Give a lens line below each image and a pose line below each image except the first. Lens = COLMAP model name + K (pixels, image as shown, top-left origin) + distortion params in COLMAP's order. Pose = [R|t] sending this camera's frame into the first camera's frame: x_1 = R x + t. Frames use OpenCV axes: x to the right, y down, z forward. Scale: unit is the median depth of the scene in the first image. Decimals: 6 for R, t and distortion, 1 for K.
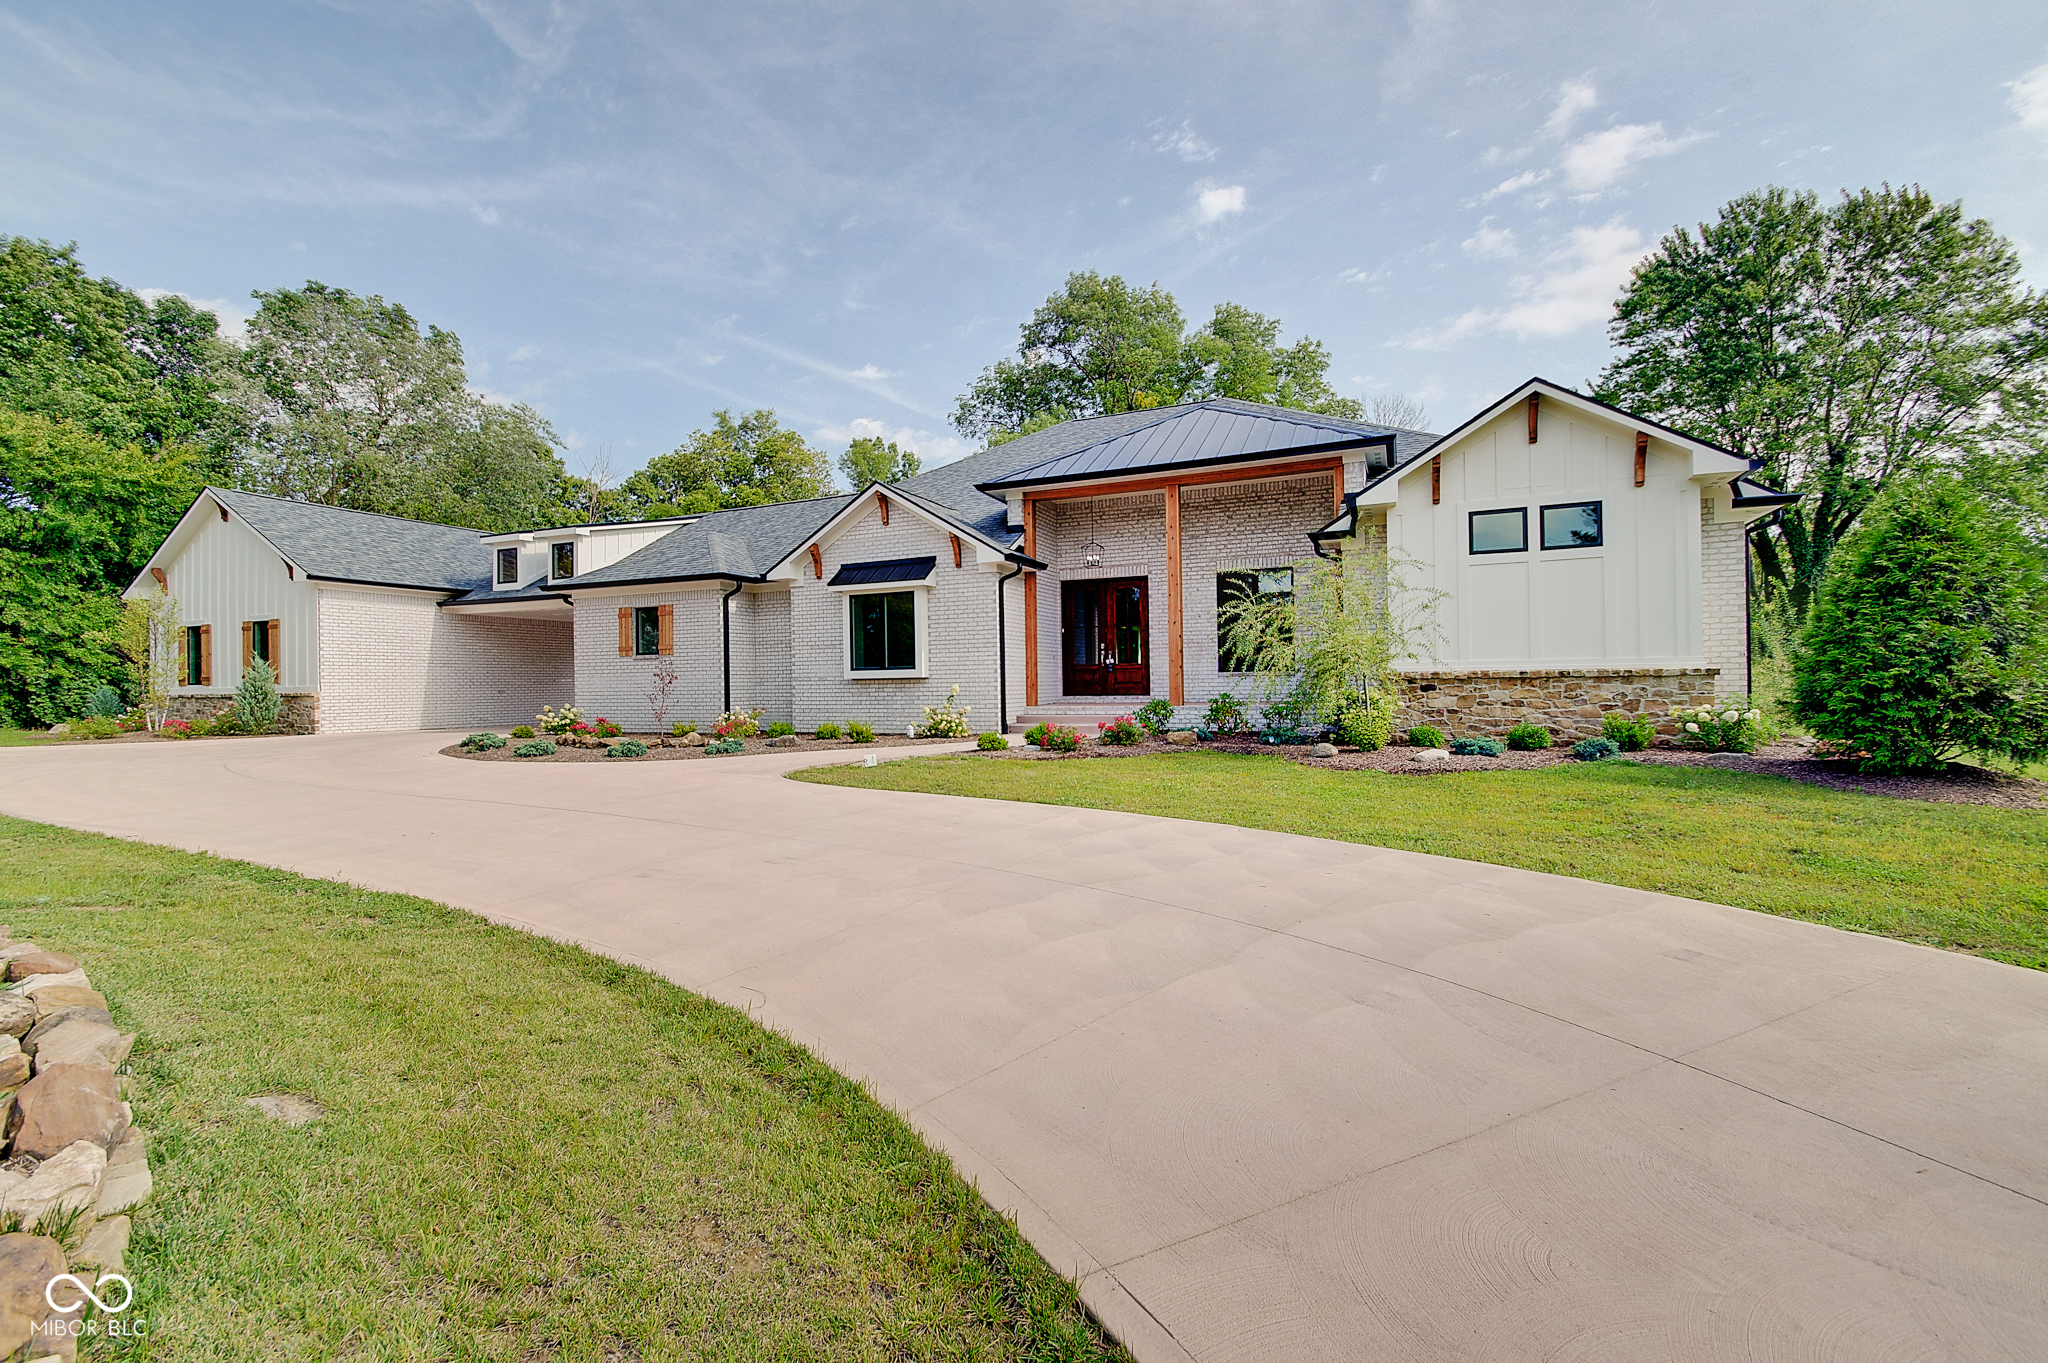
lens RADIAL K [[904.2, 0, 1023.0], [0, 904.2, 682.0], [0, 0, 1]] dist [0.004828, 0.000180]
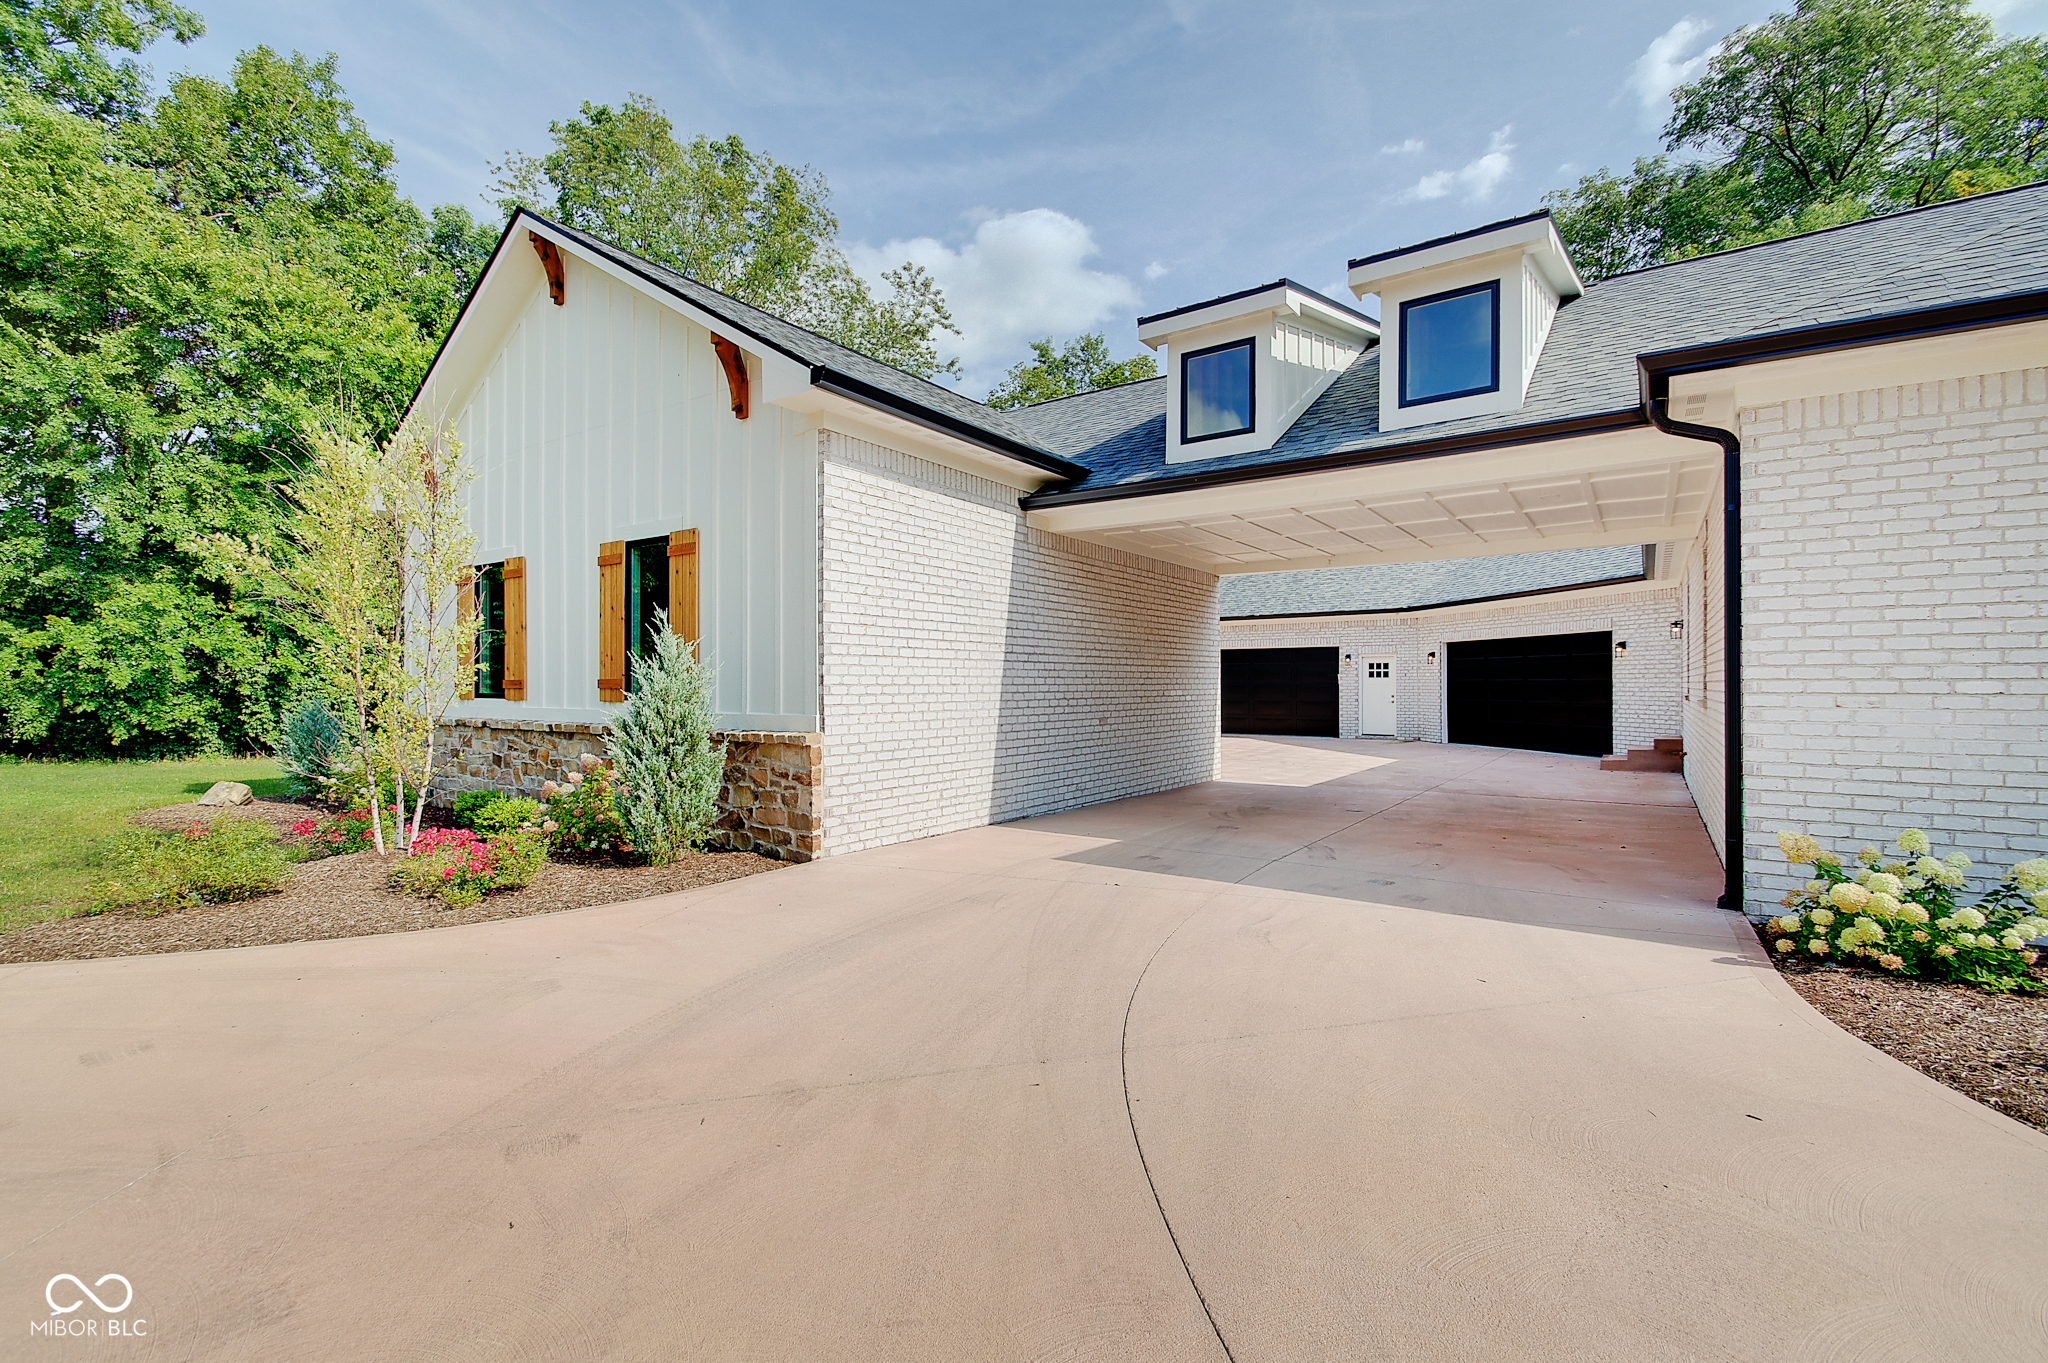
lens RADIAL K [[904.2, 0, 1022.5], [0, 904.2, 684.2], [0, 0, 1]] dist [0.004828, 0.000180]
pose [[0.982486, 0.015050, -0.185727, -0.572674], [-0.013627, 0.999867, 0.008938, -0.010370], [0.185837, -0.006250, 0.982561, 0.611842]]
